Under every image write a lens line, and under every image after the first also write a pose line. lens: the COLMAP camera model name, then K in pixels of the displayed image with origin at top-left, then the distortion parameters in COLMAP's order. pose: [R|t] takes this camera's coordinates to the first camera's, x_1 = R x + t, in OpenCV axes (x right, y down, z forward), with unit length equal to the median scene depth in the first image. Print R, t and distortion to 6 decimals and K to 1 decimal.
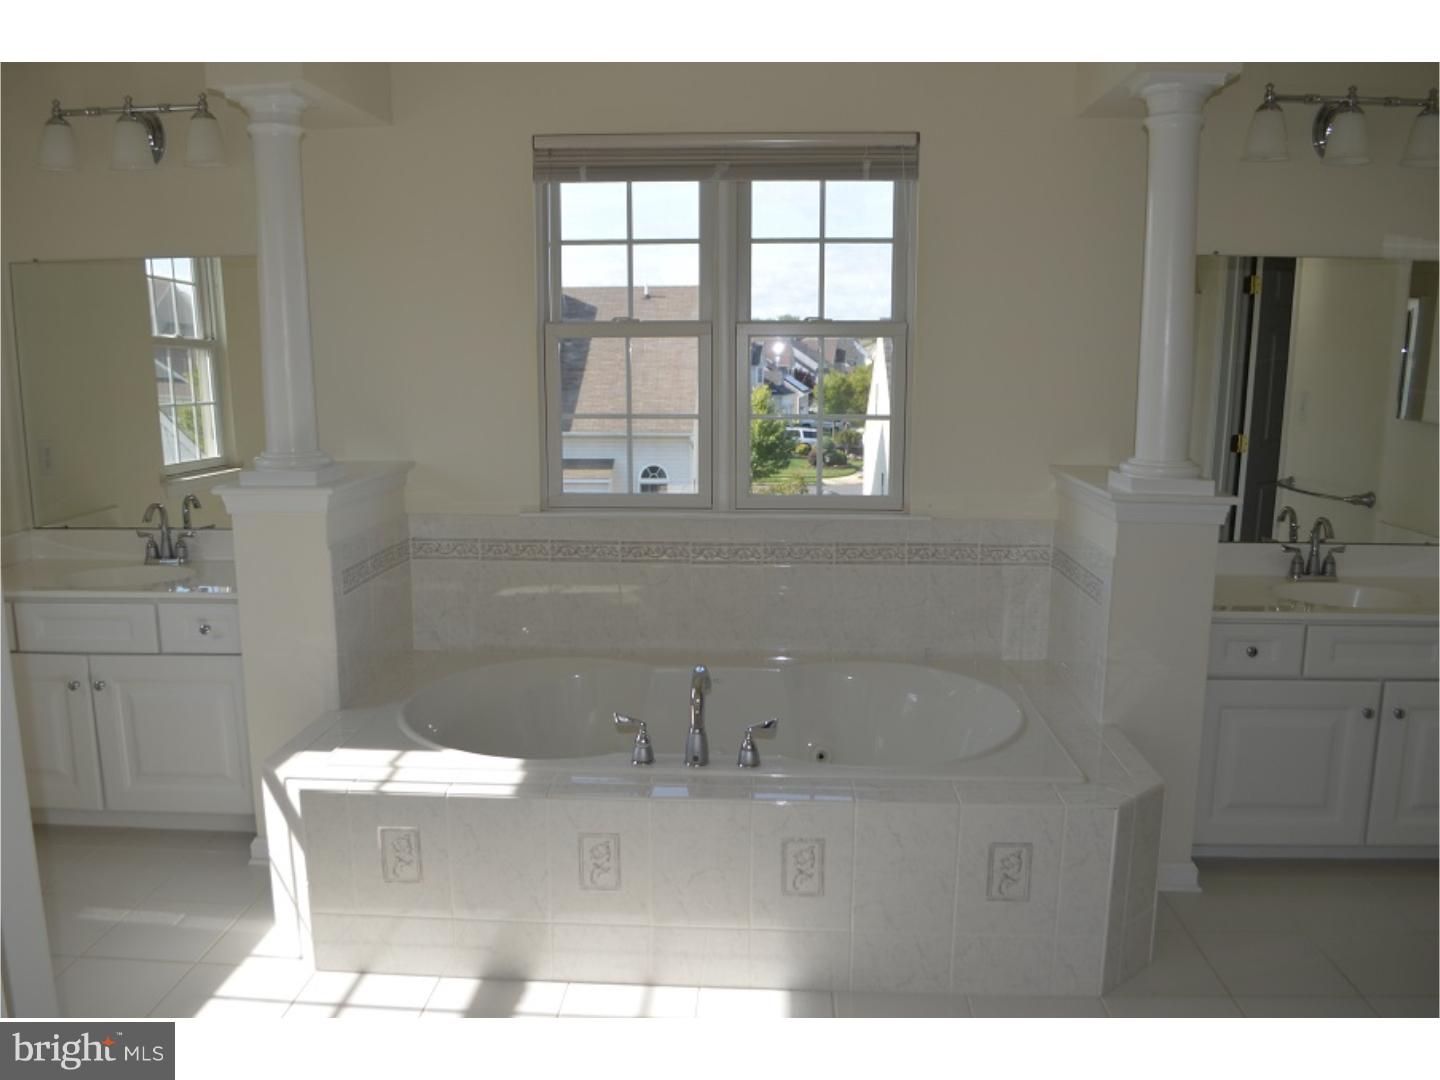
lens RADIAL K [[1169.4, 0, 724.6], [0, 1169.4, 547.8], [0, 0, 1]] dist [-0.076152, 0.013564]
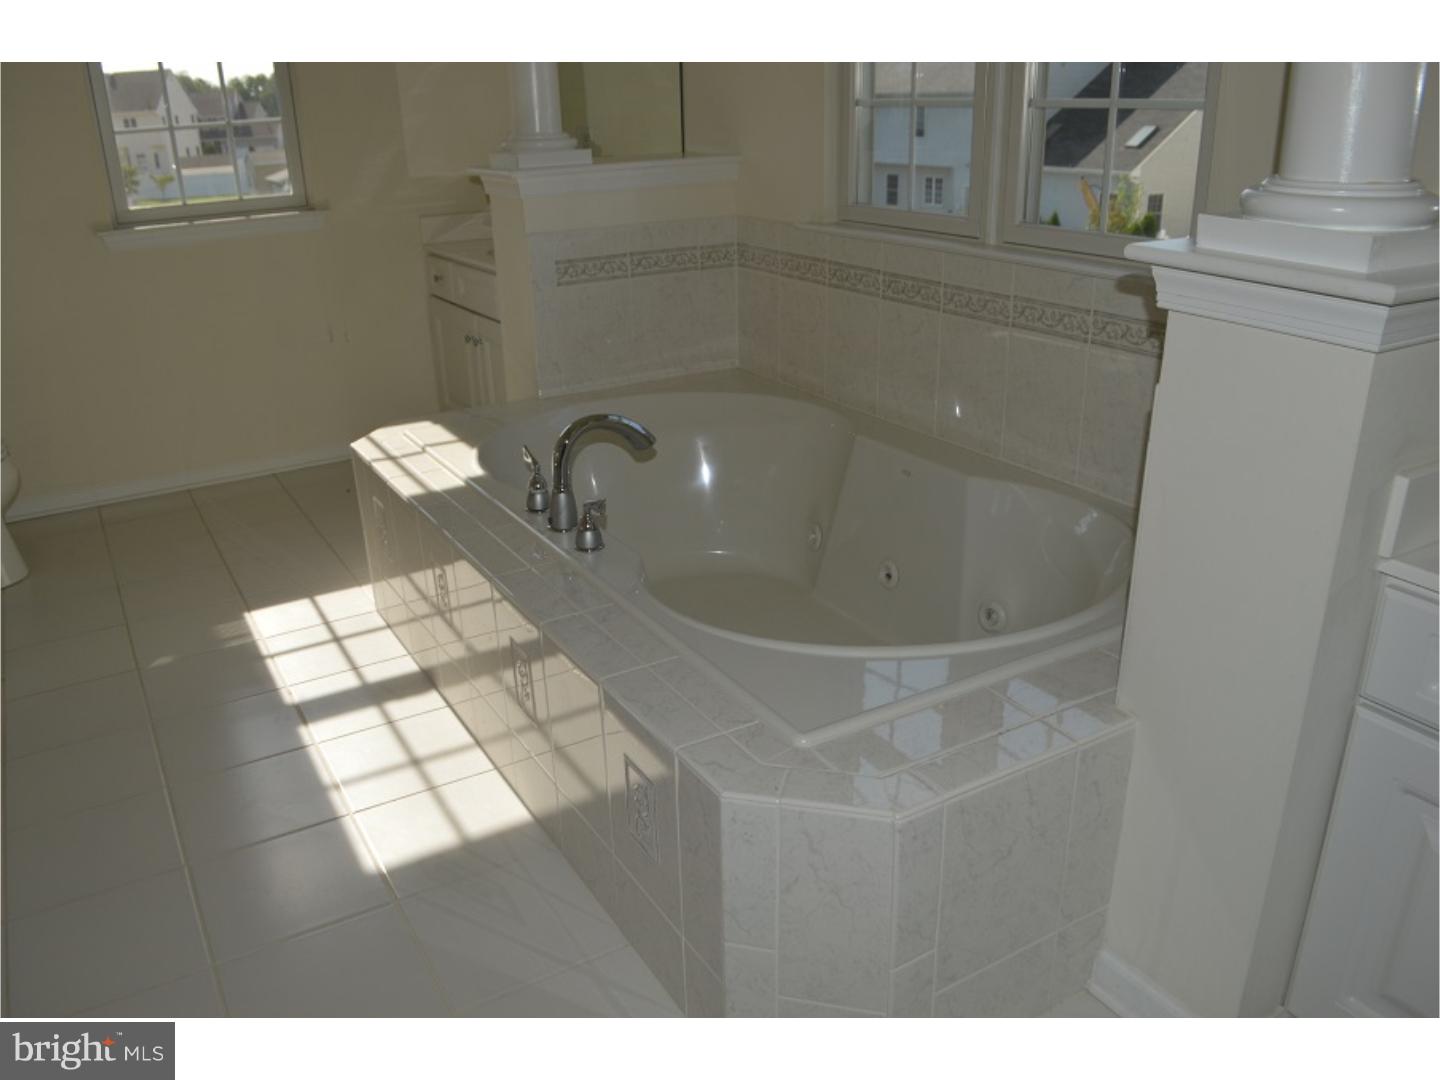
lens RADIAL K [[1169.4, 0, 719.0], [0, 1169.4, 541.9], [0, 0, 1]] dist [-0.076152, 0.013564]
pose [[0.577004, 0.287869, -0.764329, 0.514893], [-0.117179, 0.955323, 0.271343, -0.031943], [0.808292, -0.067002, 0.584957, 0.466132]]
